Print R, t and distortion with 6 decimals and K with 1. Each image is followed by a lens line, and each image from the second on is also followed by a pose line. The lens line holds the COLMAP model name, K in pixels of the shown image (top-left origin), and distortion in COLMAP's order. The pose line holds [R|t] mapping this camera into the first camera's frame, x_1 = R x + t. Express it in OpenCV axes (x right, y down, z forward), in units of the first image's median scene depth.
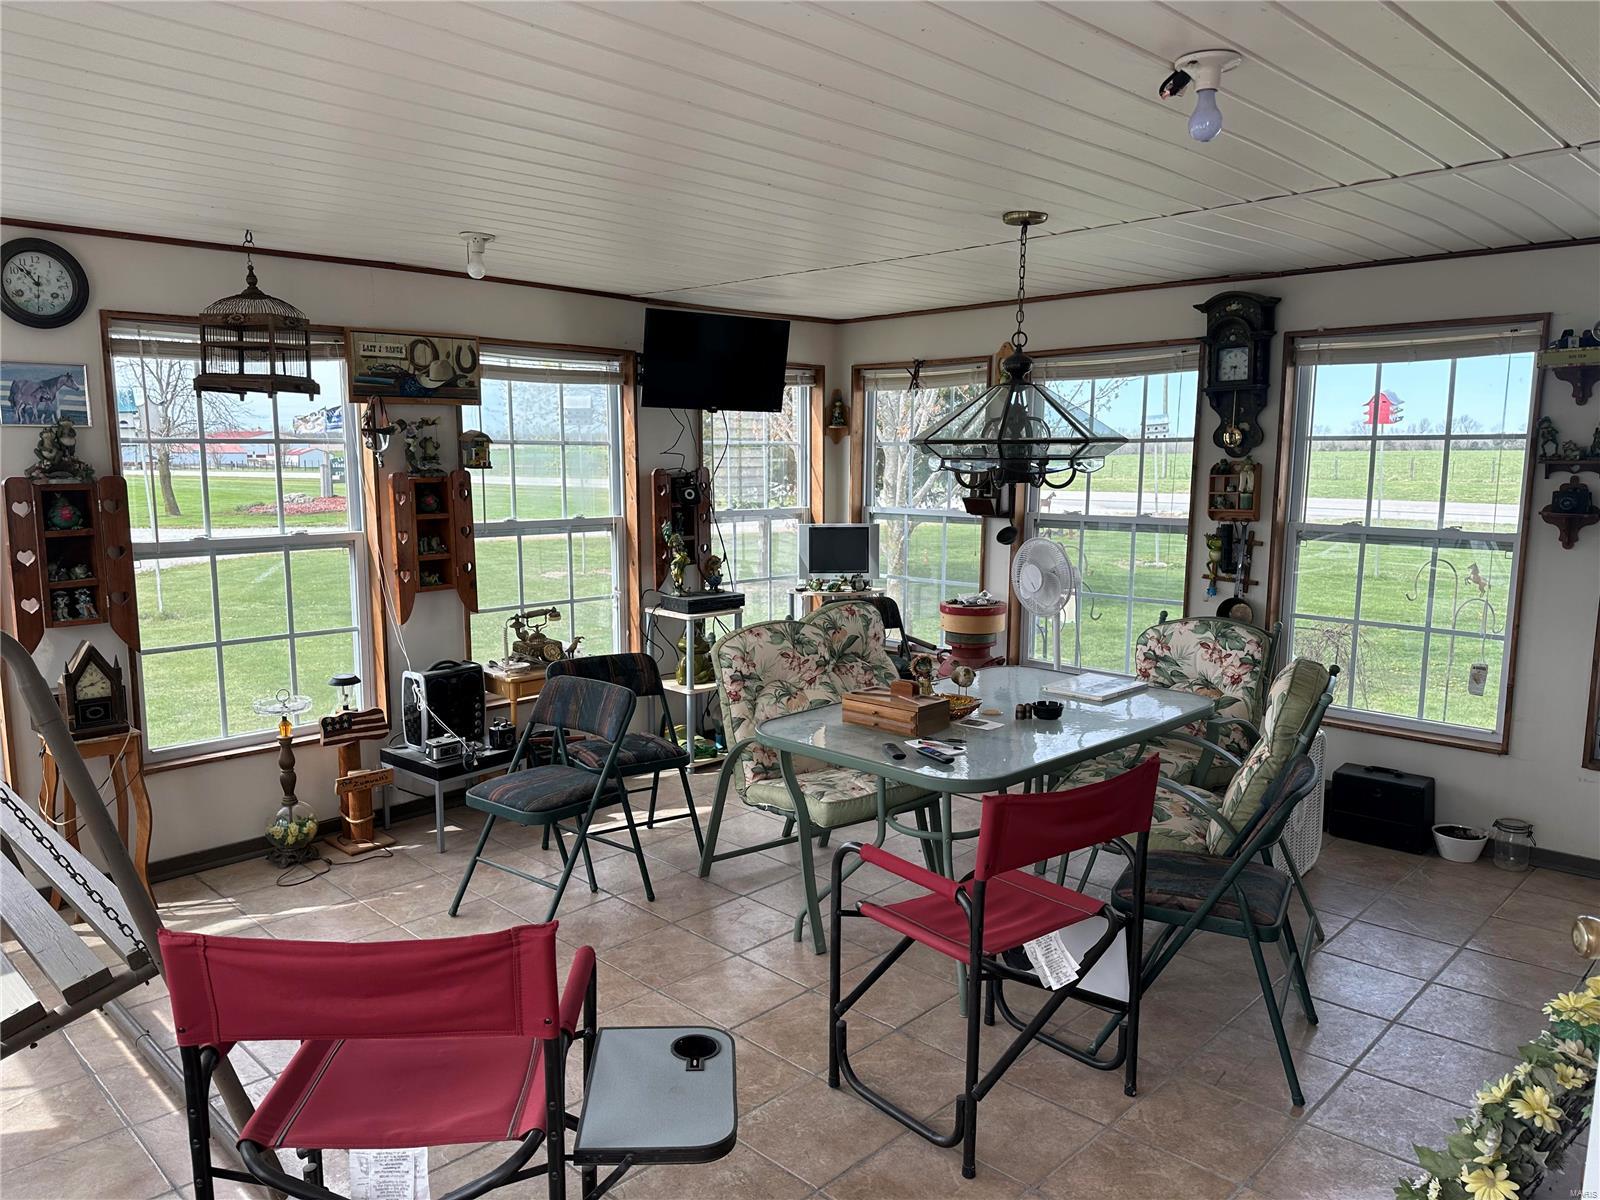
lens RADIAL K [[1144.5, 0, 807.4], [0, 1144.5, 600.3], [0, 0, 1]] dist [0.001160, -0.001038]
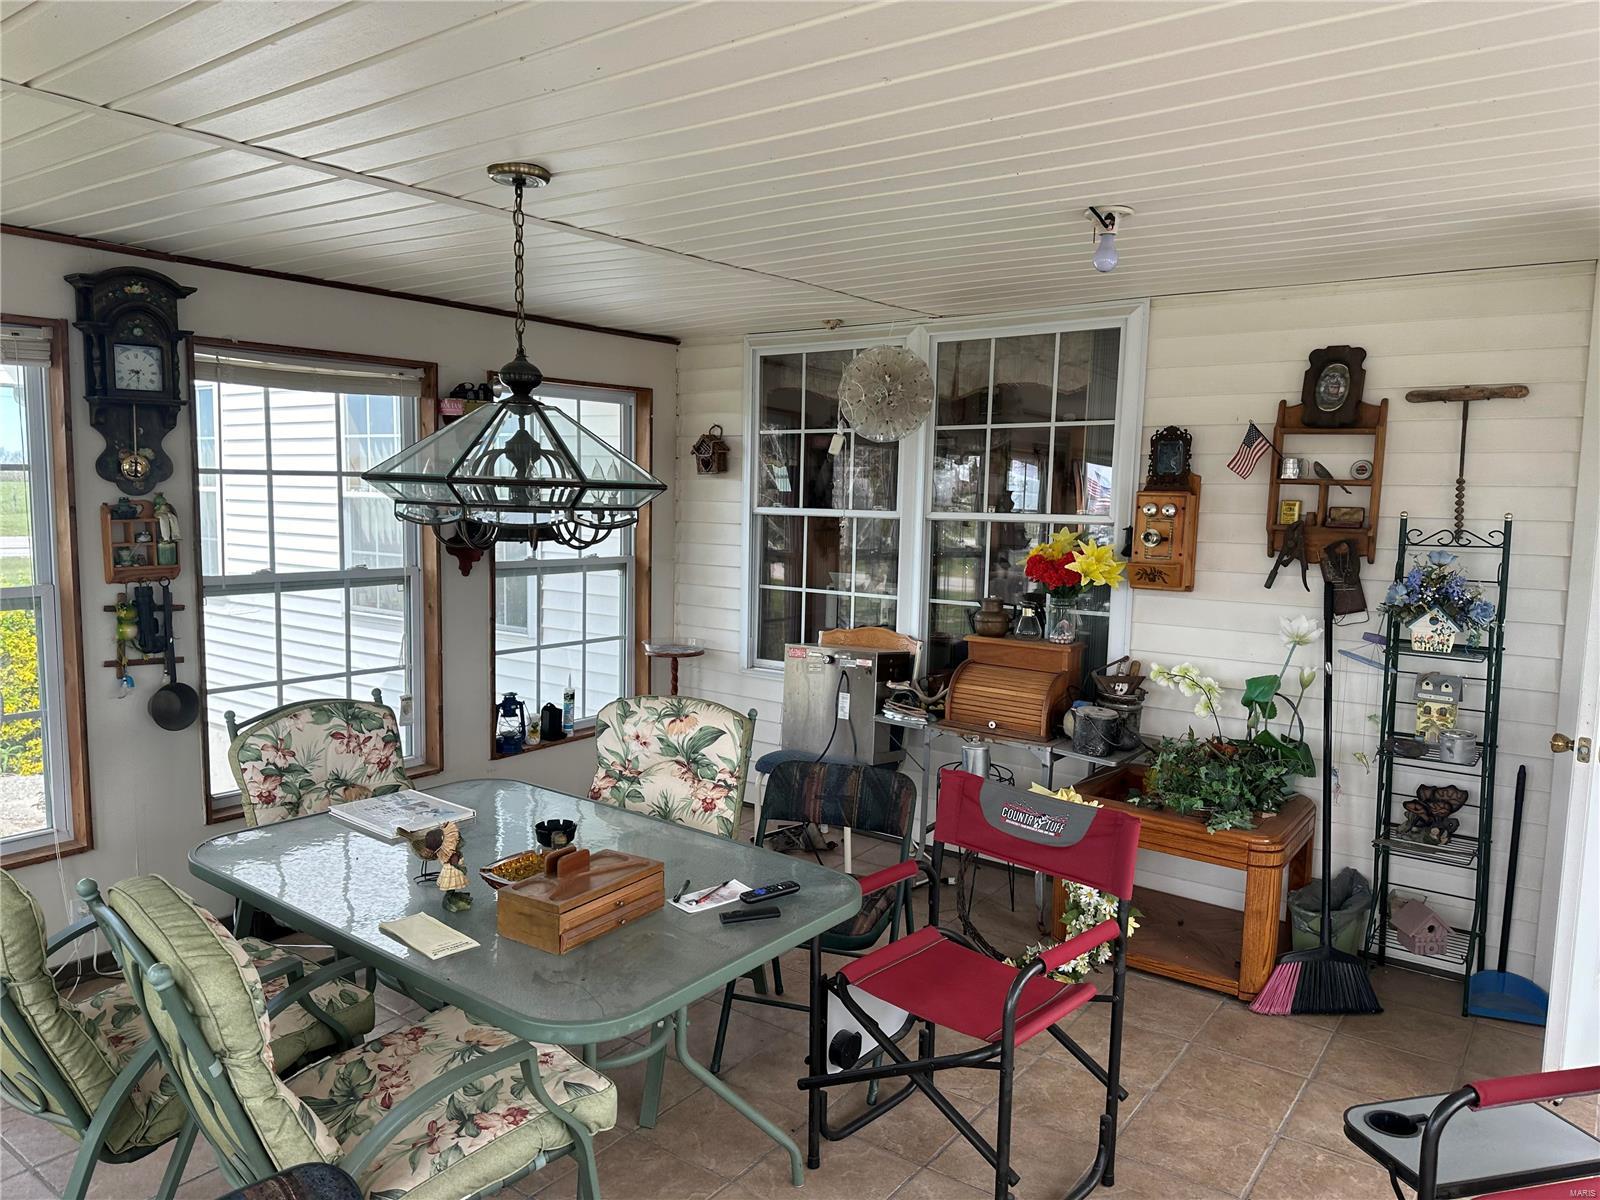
lens RADIAL K [[1144.5, 0, 808.7], [0, 1144.5, 607.7], [0, 0, 1]] dist [0.001160, -0.001038]
pose [[-0.143818, -0.107644, 0.983732, -0.433815], [0.107579, 0.986474, 0.123672, -0.102450], [-0.983739, 0.123616, -0.130292, 0.712046]]
